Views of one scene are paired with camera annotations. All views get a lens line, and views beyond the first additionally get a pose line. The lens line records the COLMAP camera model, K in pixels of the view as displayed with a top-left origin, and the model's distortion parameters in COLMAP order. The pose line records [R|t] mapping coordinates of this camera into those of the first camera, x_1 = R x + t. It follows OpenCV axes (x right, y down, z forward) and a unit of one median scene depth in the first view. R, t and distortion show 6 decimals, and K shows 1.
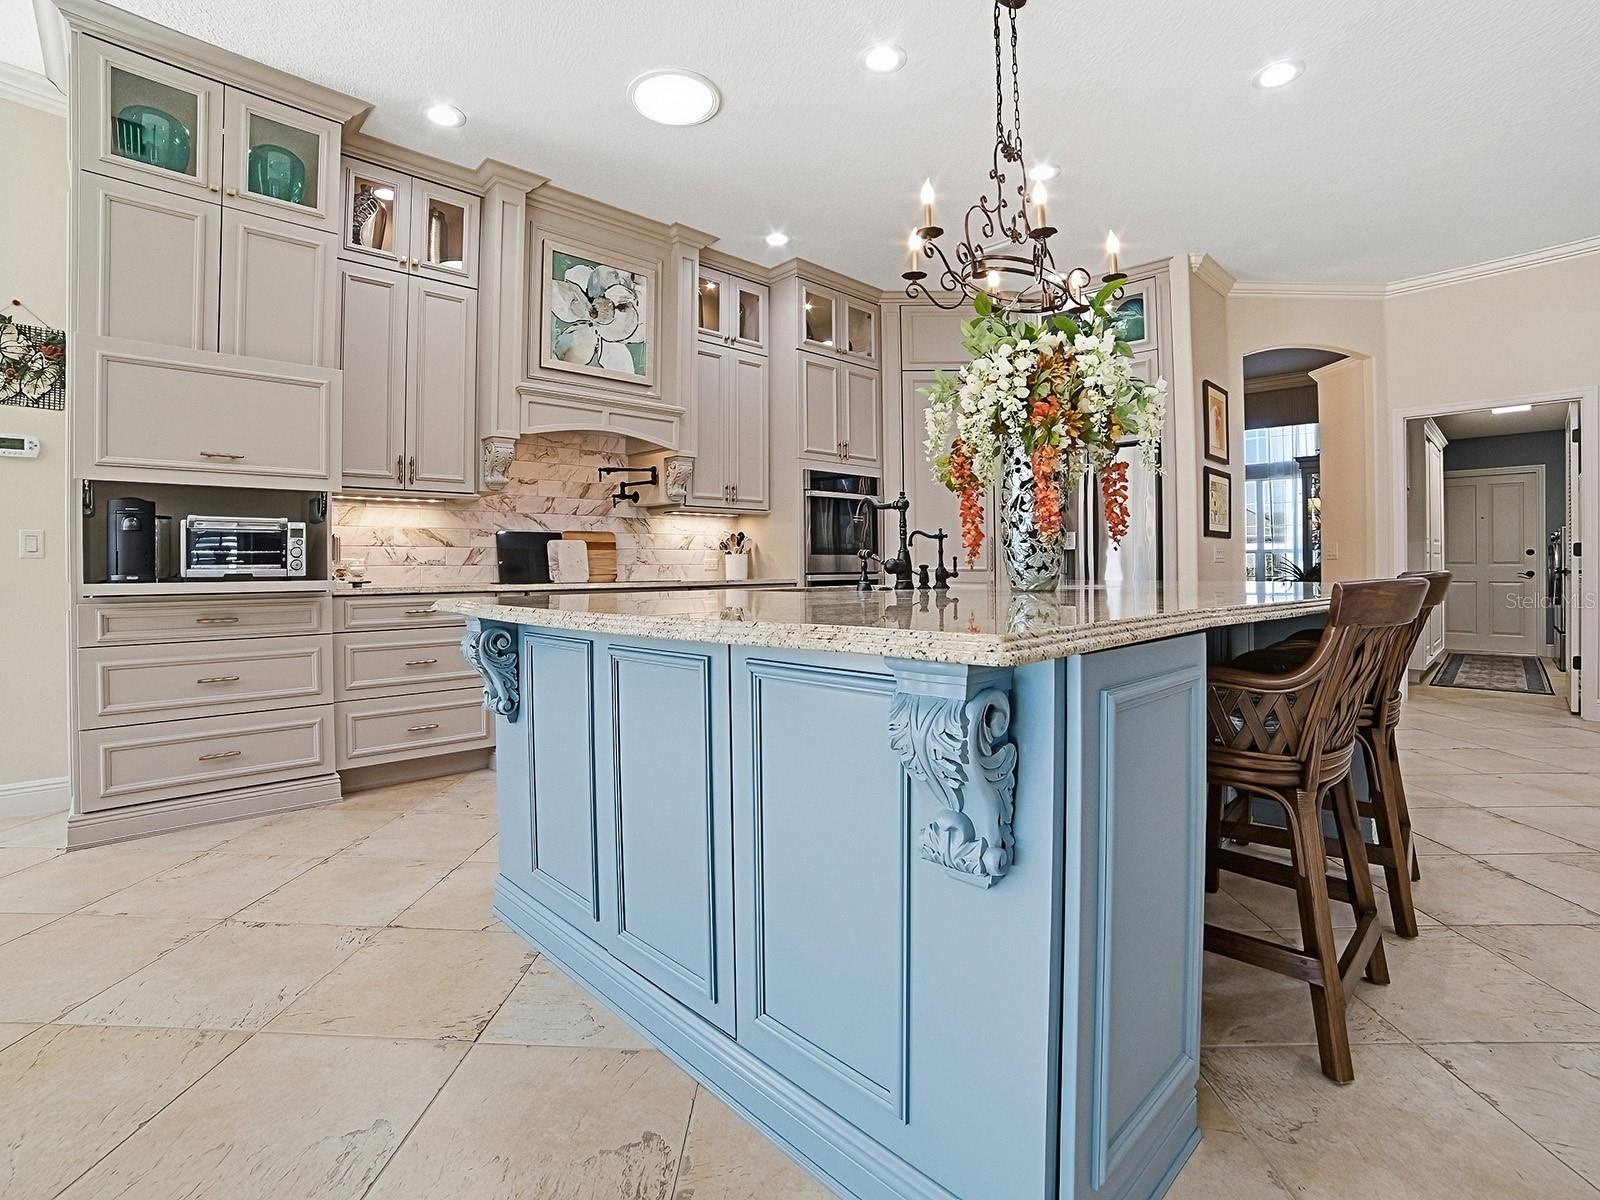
lens RADIAL K [[740.1, 0, 790.6], [0, 740.1, 571.0], [0, 0, 1]] dist [-0.097205, 0.026580]
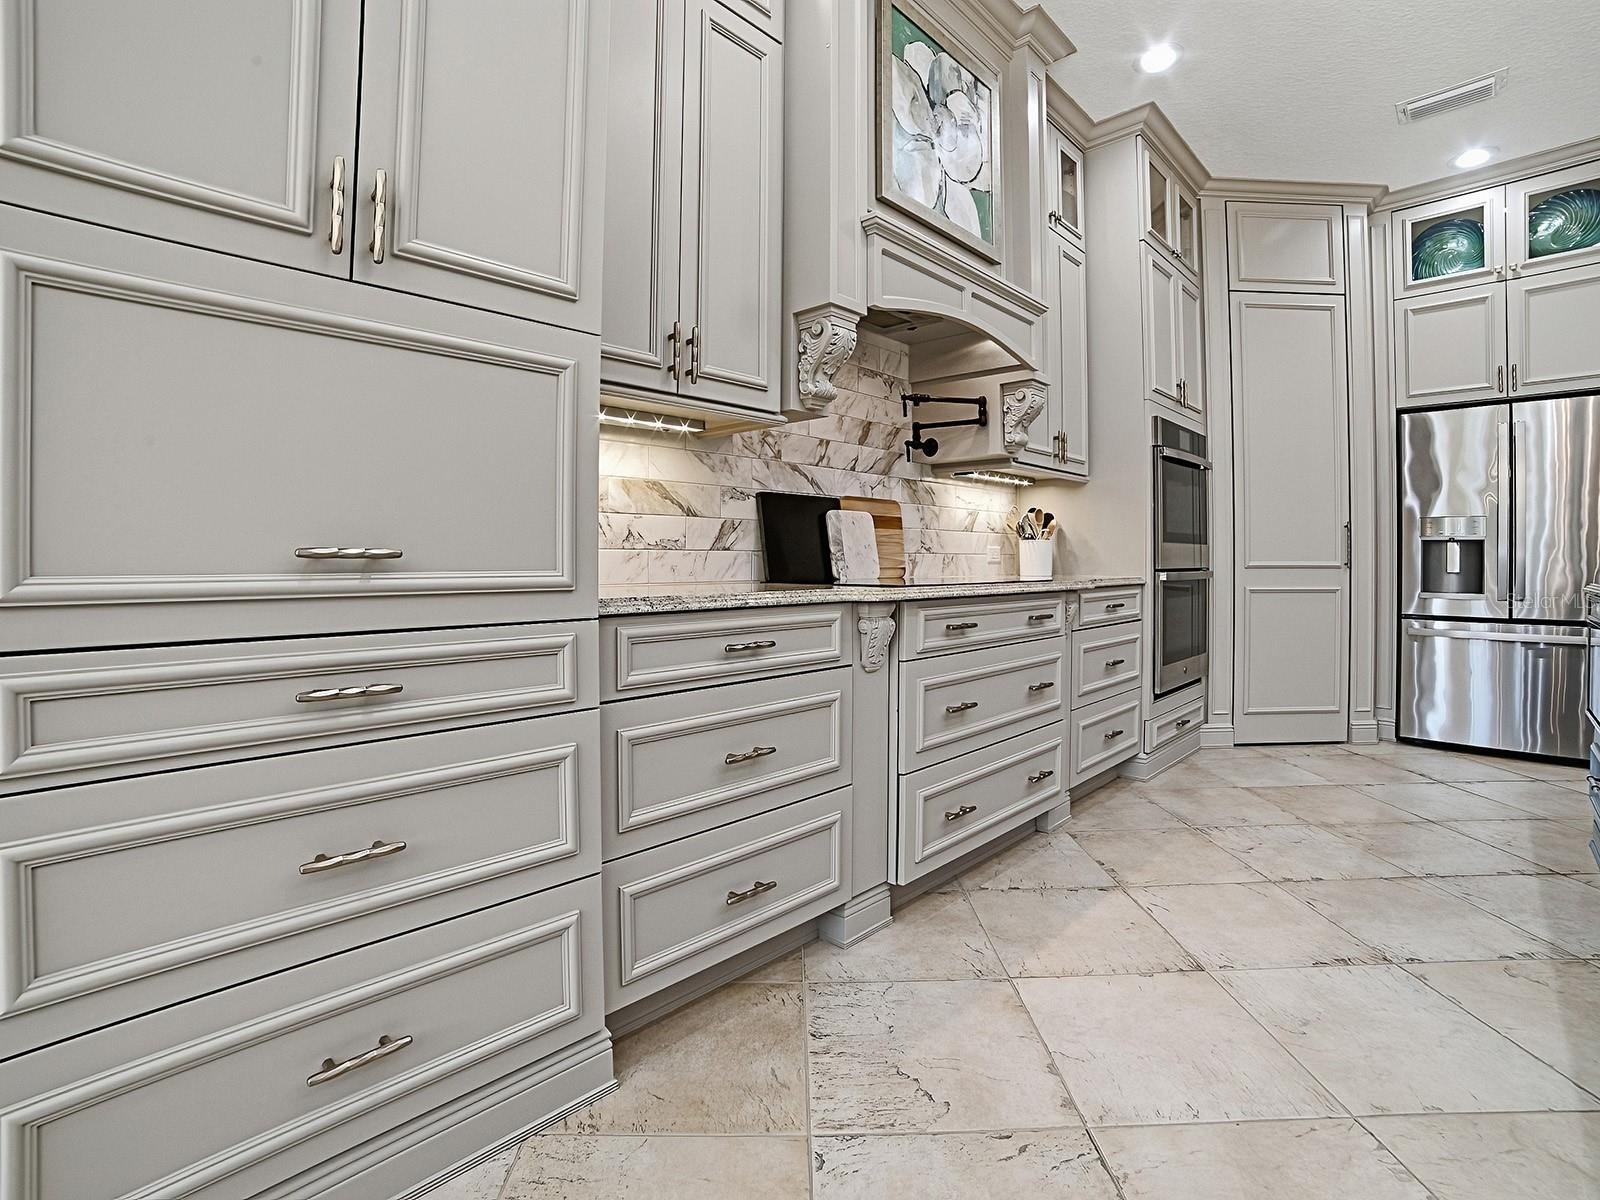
lens RADIAL K [[740.1, 0, 790.6], [0, 740.1, 571.0], [0, 0, 1]] dist [-0.097205, 0.026580]
pose [[0.999465, 0.011896, 0.030481, -0.367644], [-0.012226, 0.999868, 0.010668, 0.001606], [-0.030350, -0.011035, 0.999478, 0.384469]]
